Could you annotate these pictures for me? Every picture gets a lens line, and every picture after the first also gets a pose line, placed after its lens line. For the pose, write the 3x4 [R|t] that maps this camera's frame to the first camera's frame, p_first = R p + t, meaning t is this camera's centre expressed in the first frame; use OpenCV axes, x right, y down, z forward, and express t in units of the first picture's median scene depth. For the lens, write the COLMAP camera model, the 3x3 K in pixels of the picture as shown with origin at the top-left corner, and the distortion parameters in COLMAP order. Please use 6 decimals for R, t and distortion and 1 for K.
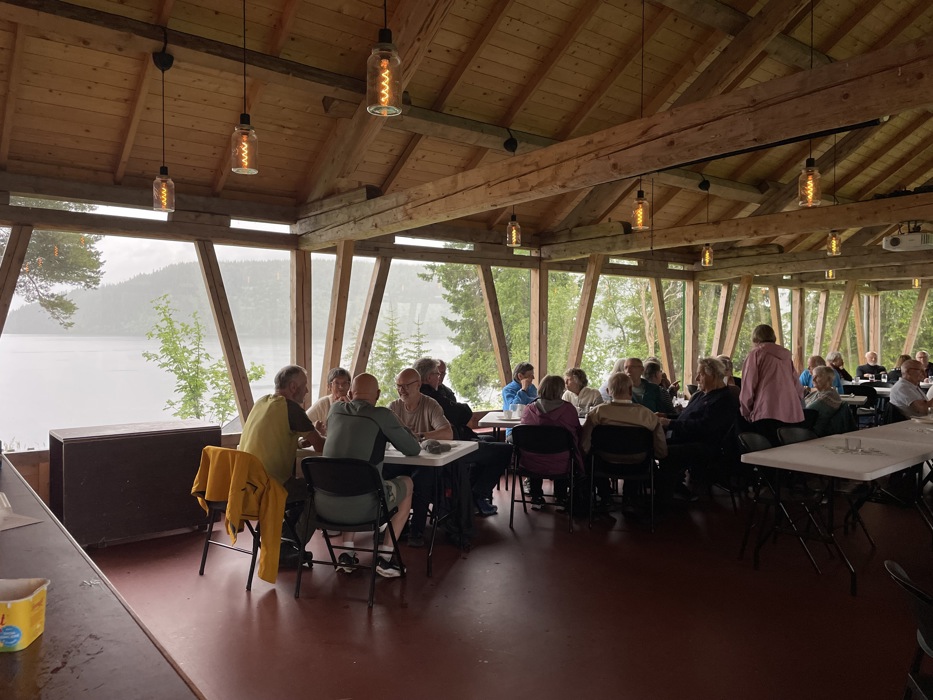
lens RADIAL K [[744.9, 0, 466.5], [0, 744.9, 350.0], [0, 0, 1]] dist [0.086719, -0.122716]
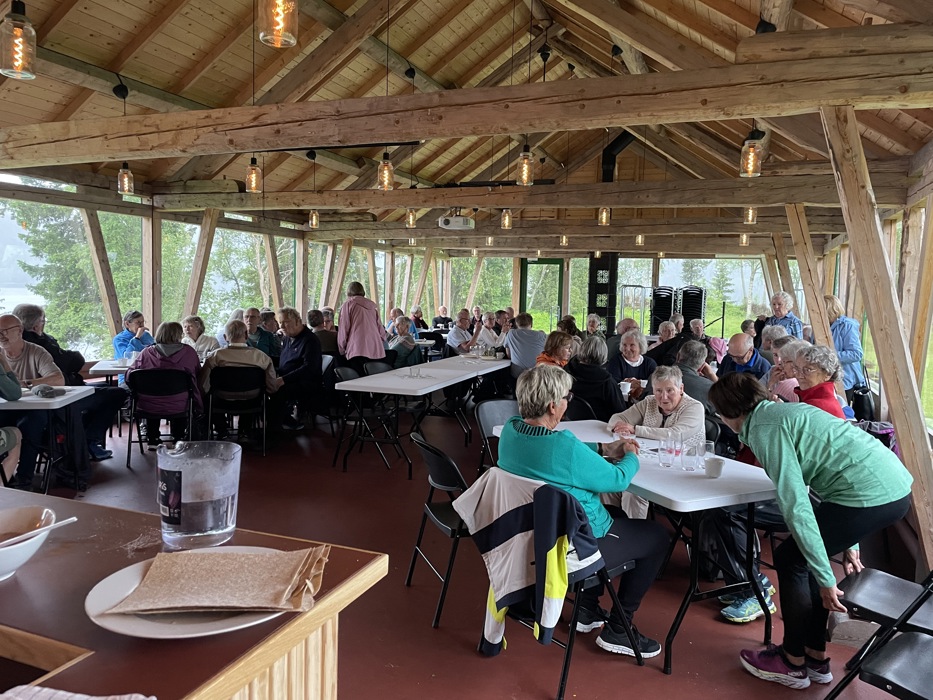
lens RADIAL K [[744.9, 0, 466.5], [0, 744.9, 350.0], [0, 0, 1]] dist [0.086719, -0.122716]
pose [[0.876409, -0.013622, 0.481375, -0.027339], [-0.015758, 0.998253, 0.056939, 0.004930], [-0.481310, -0.057487, 0.874664, -0.121335]]
